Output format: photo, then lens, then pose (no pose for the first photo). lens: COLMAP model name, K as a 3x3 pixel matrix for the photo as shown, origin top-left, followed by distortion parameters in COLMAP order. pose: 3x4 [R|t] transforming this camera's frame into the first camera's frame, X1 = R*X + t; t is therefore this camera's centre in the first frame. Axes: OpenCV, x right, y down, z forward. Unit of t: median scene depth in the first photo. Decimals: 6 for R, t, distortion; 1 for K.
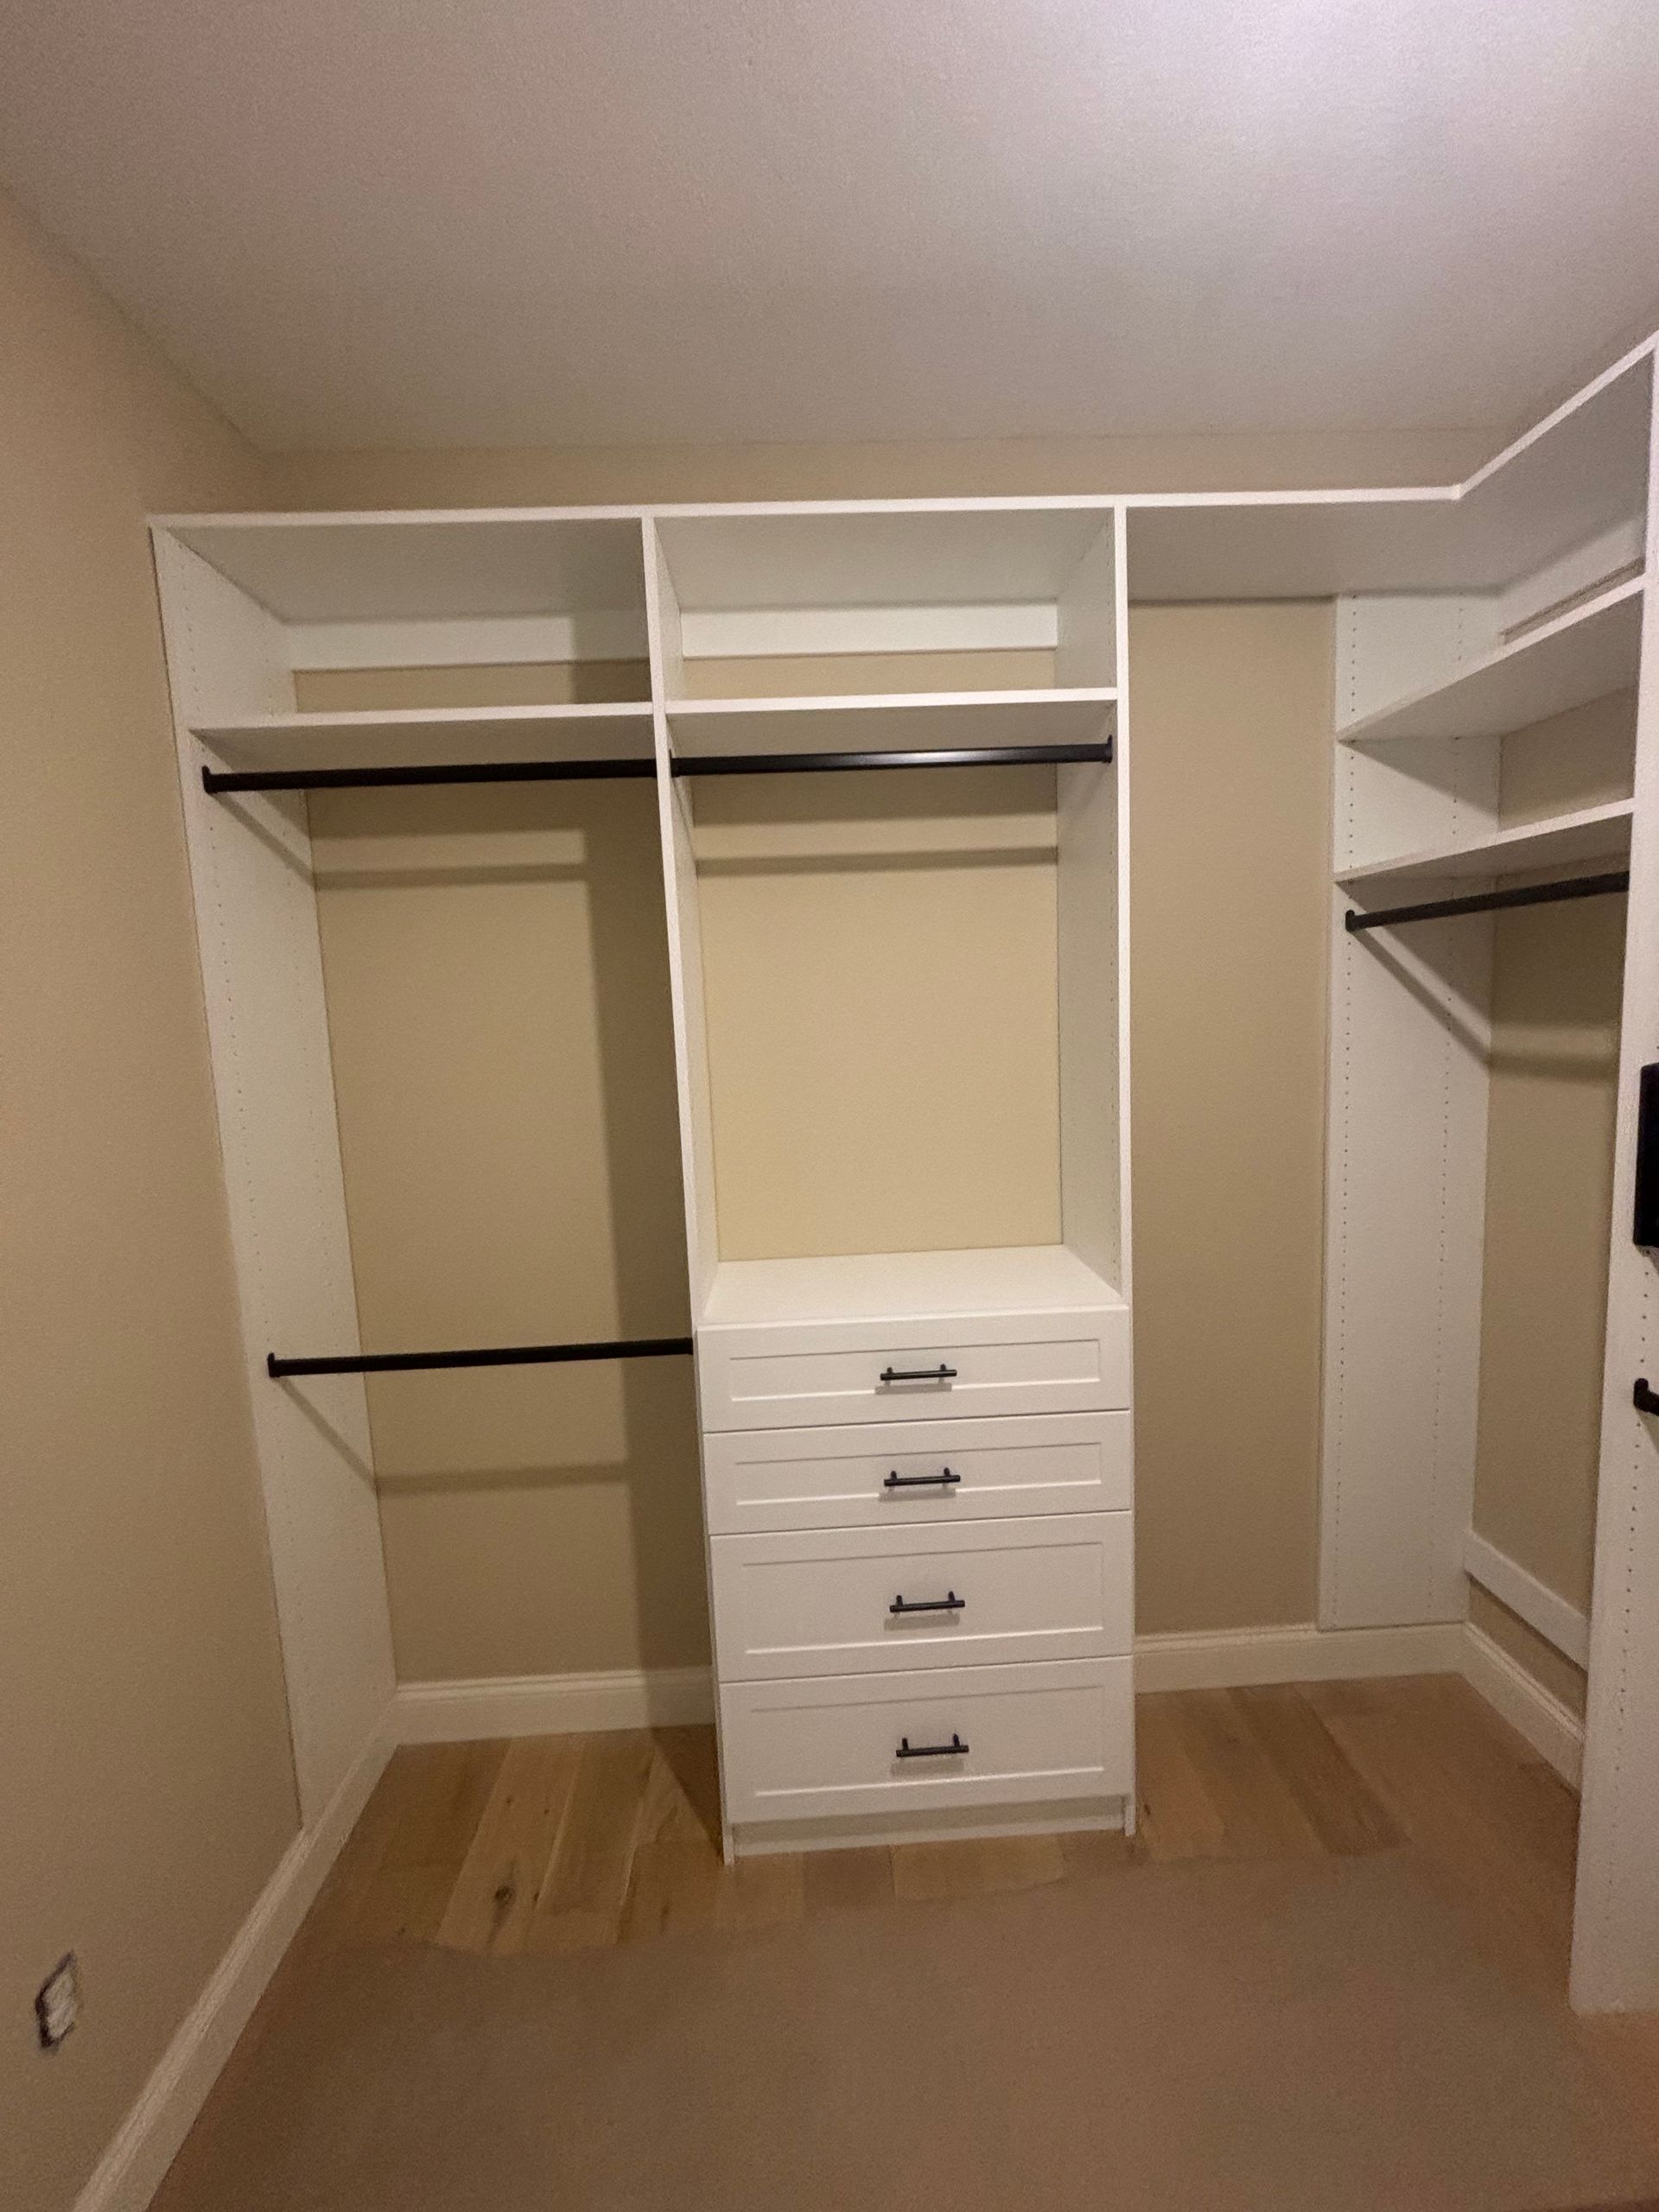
lens RADIAL K [[899.1, 0, 822.0], [0, 899.1, 1102.4], [0, 0, 1]] dist [-0.001864, 0.000382]
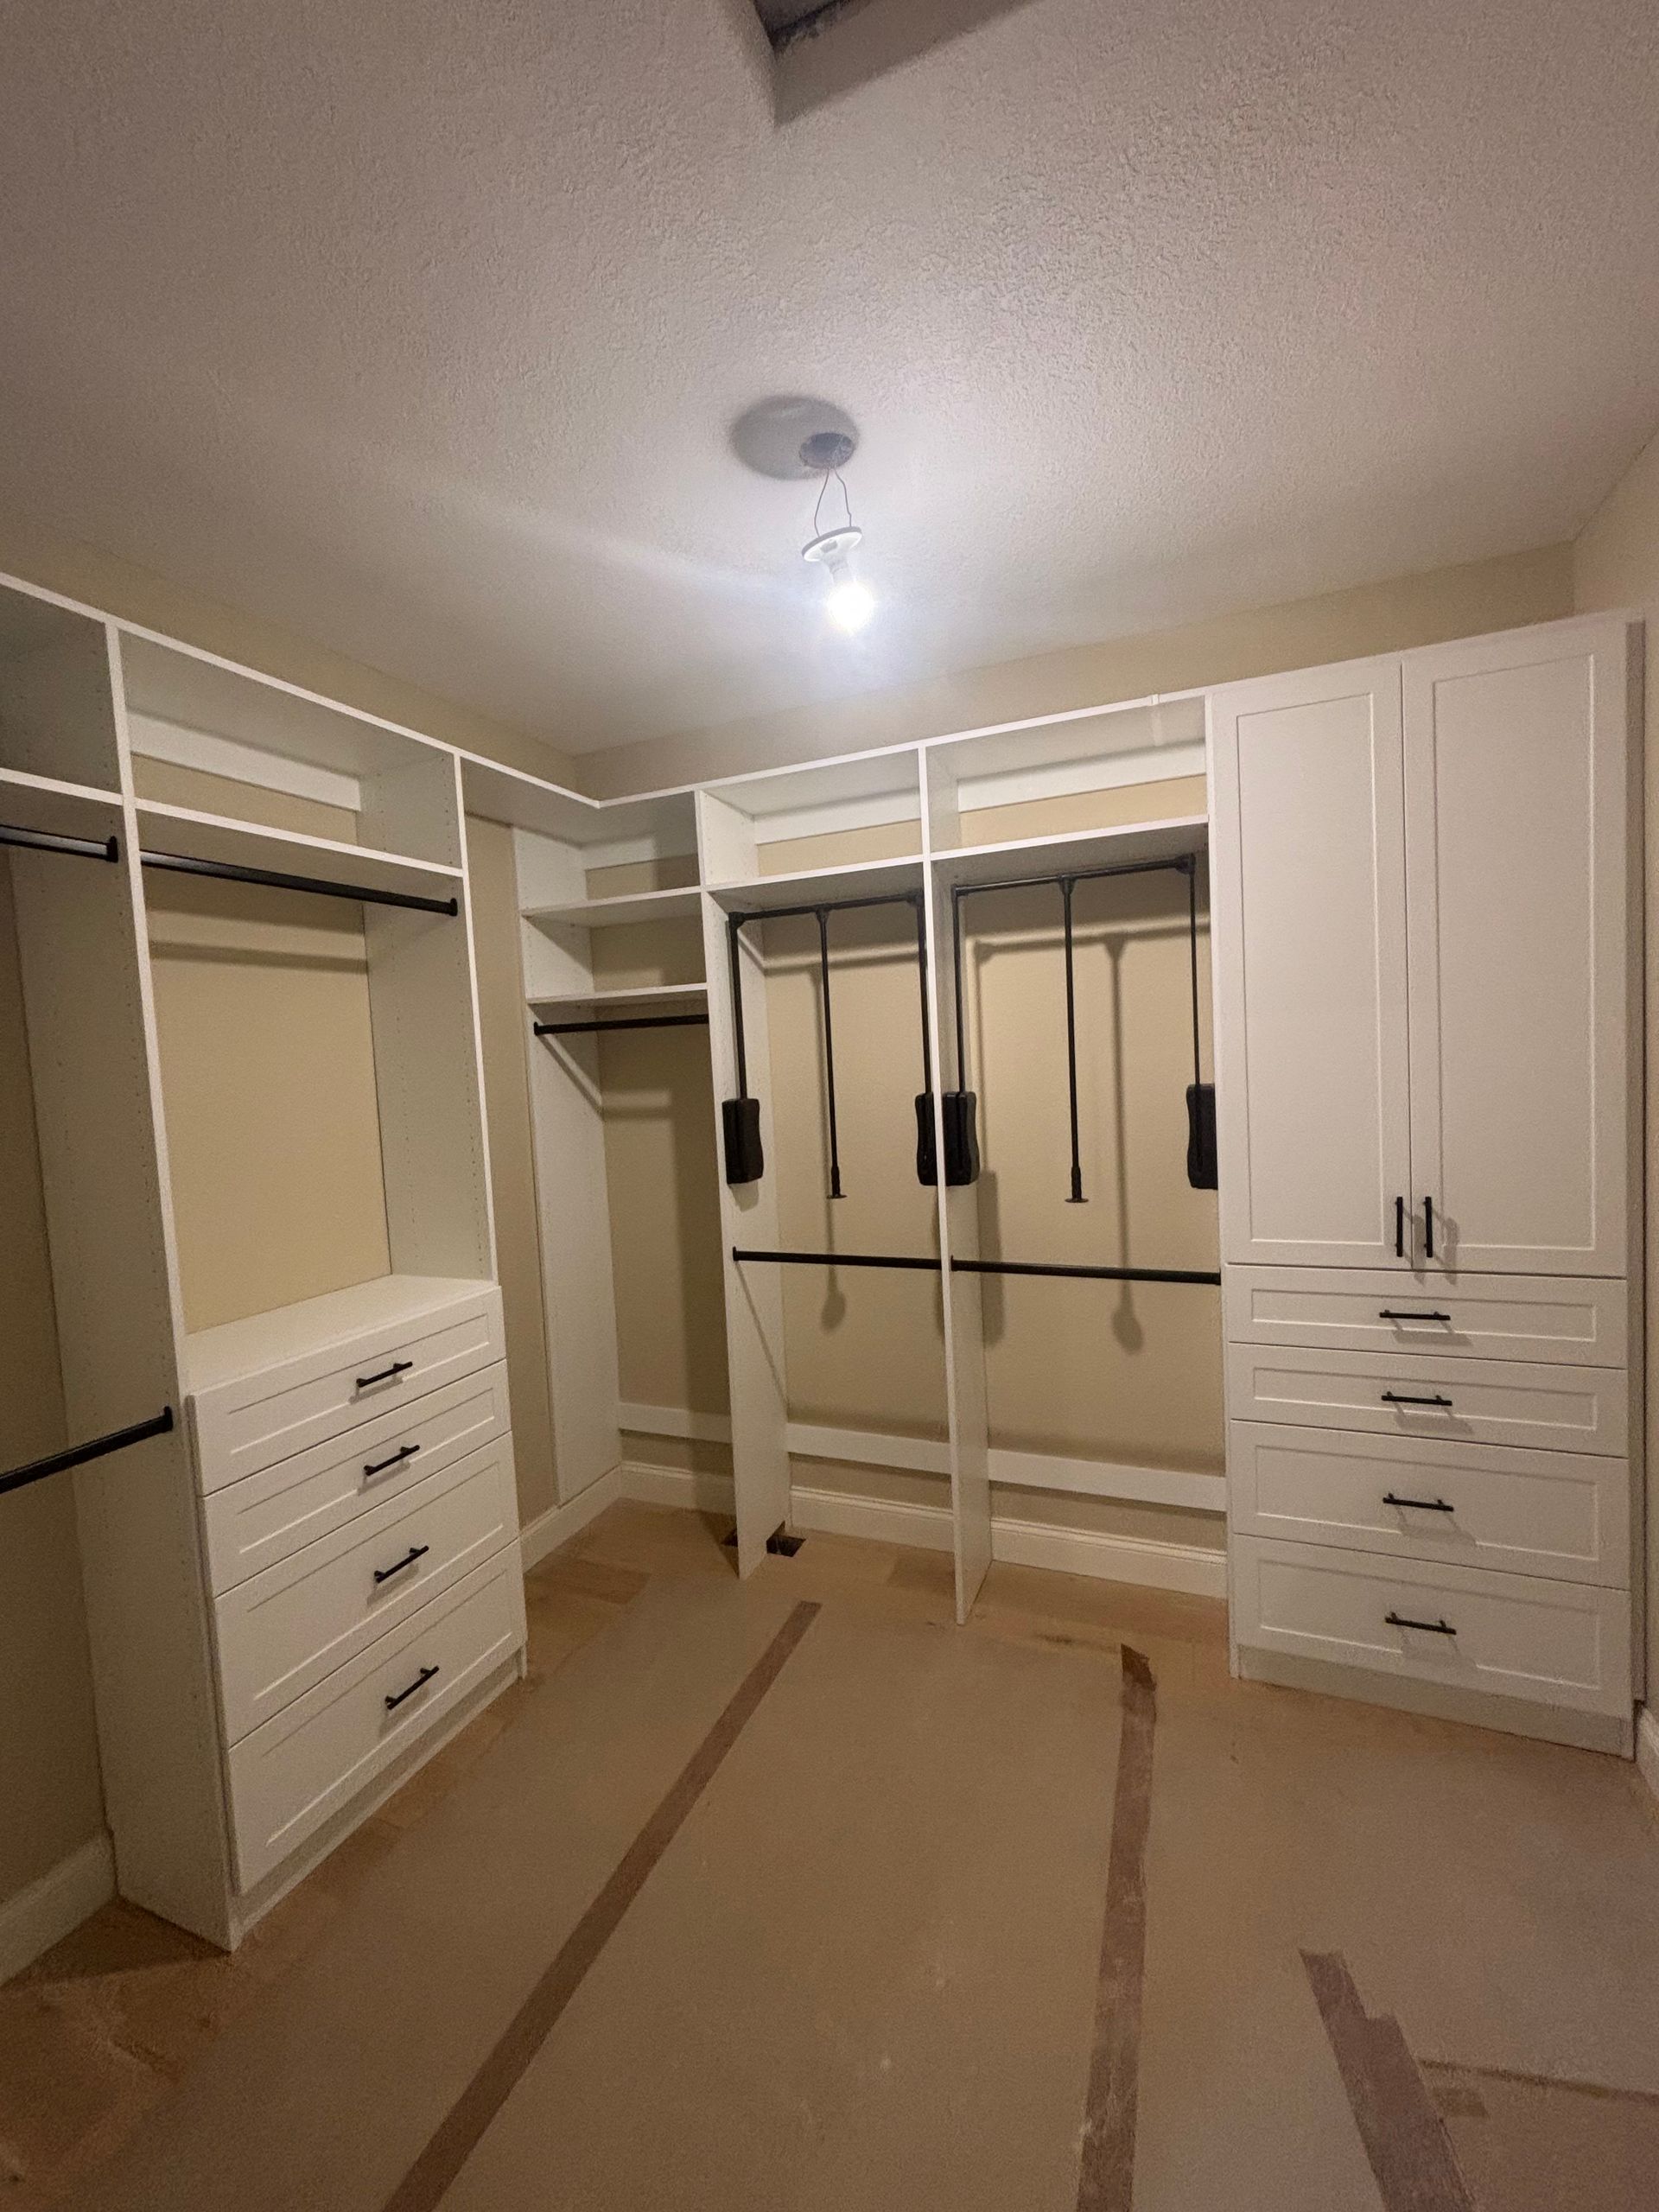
lens RADIAL K [[899.1, 0, 840.9], [0, 899.1, 1106.0], [0, 0, 1]] dist [-0.001864, 0.000382]
pose [[0.412629, -0.031627, 0.910350, -0.708867], [0.129662, 0.991260, -0.024333, 0.044114], [-0.901623, 0.128078, 0.413124, -0.125784]]
